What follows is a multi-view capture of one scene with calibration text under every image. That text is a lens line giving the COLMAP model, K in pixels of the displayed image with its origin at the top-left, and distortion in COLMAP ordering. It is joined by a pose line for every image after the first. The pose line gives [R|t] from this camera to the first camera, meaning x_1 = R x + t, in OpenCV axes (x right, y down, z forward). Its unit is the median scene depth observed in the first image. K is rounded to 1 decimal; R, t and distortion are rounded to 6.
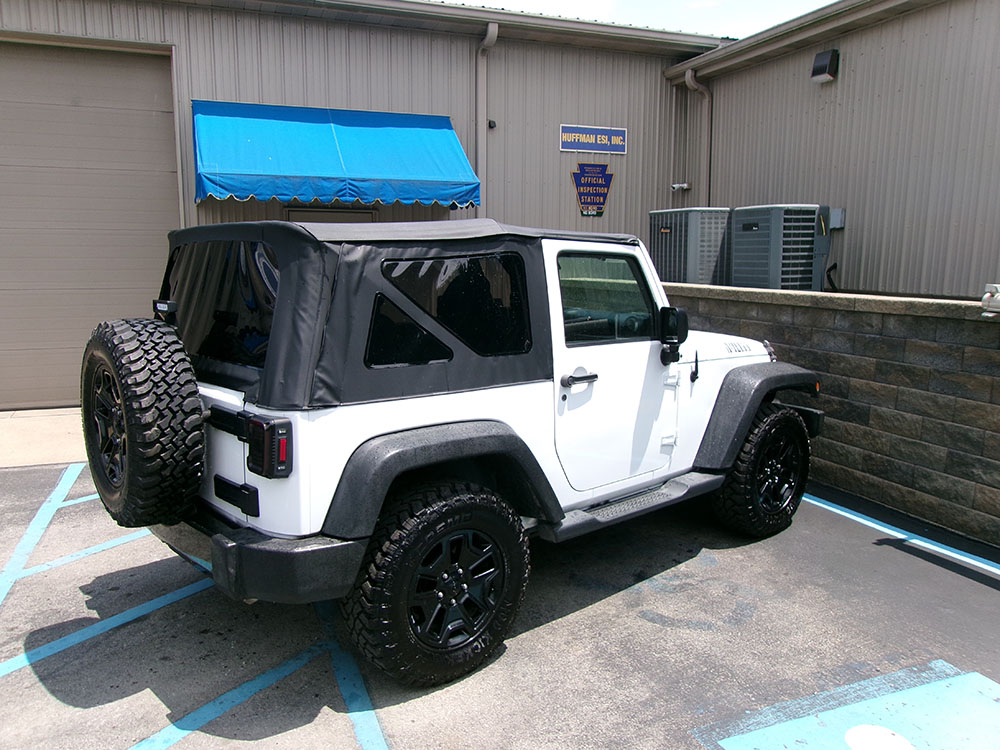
lens RADIAL K [[778.4, 0, 500.0], [0, 778.4, 375.0], [0, 0, 1]] dist [-0.042967, 0.076803]
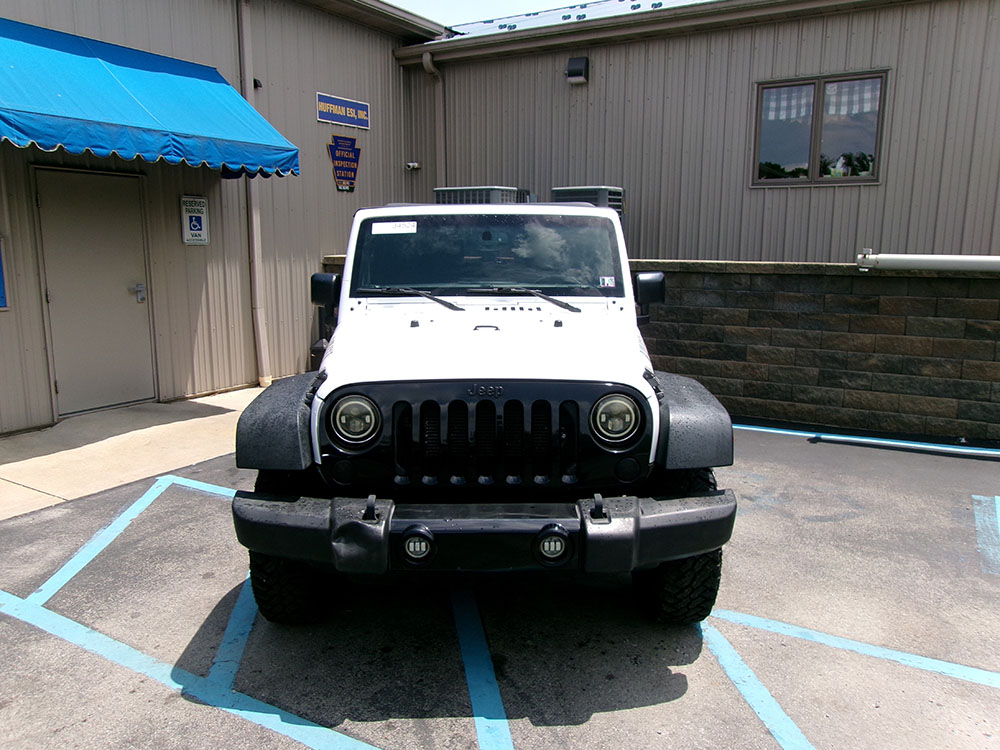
lens RADIAL K [[770.8, 0, 505.0], [0, 770.8, 374.2], [0, 0, 1]] dist [-0.041234, 0.065062]
pose [[0.779657, -0.109113, 0.616627, -0.453384], [0.095609, 0.993899, 0.054985, -0.015528], [-0.618865, 0.016086, 0.785333, 0.170062]]
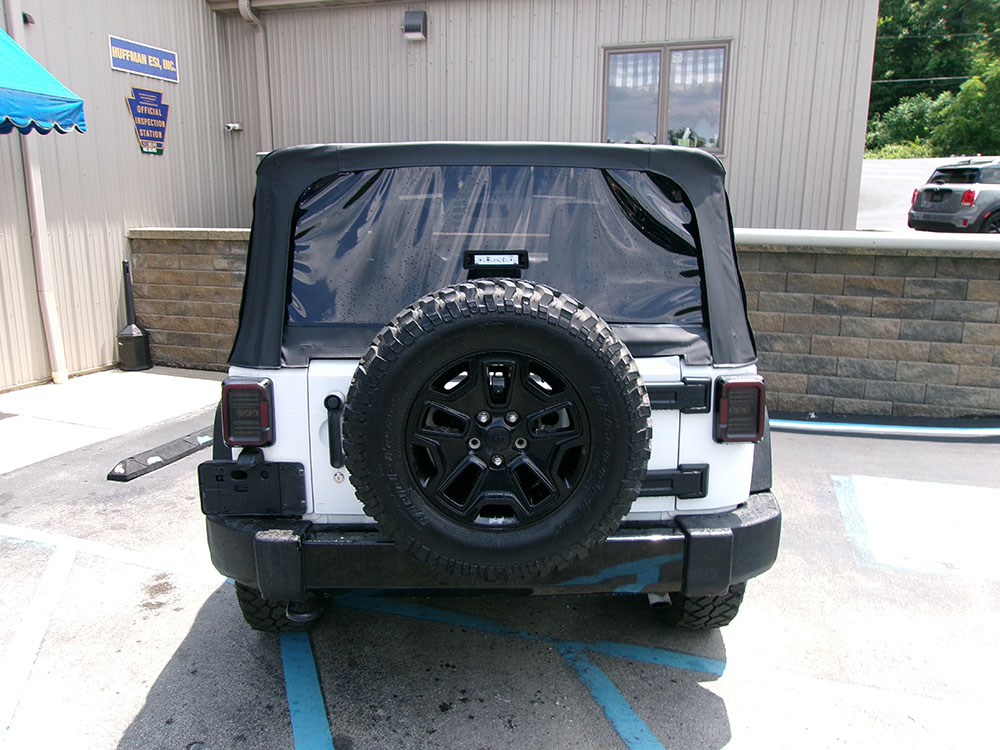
lens RADIAL K [[770.8, 0, 505.0], [0, 770.8, 374.2], [0, 0, 1]] dist [-0.041234, 0.065062]
pose [[0.638788, -0.157673, 0.753053, -0.398483], [0.110636, 0.987428, 0.112897, -0.026560], [-0.761387, 0.011198, 0.648202, 0.228196]]
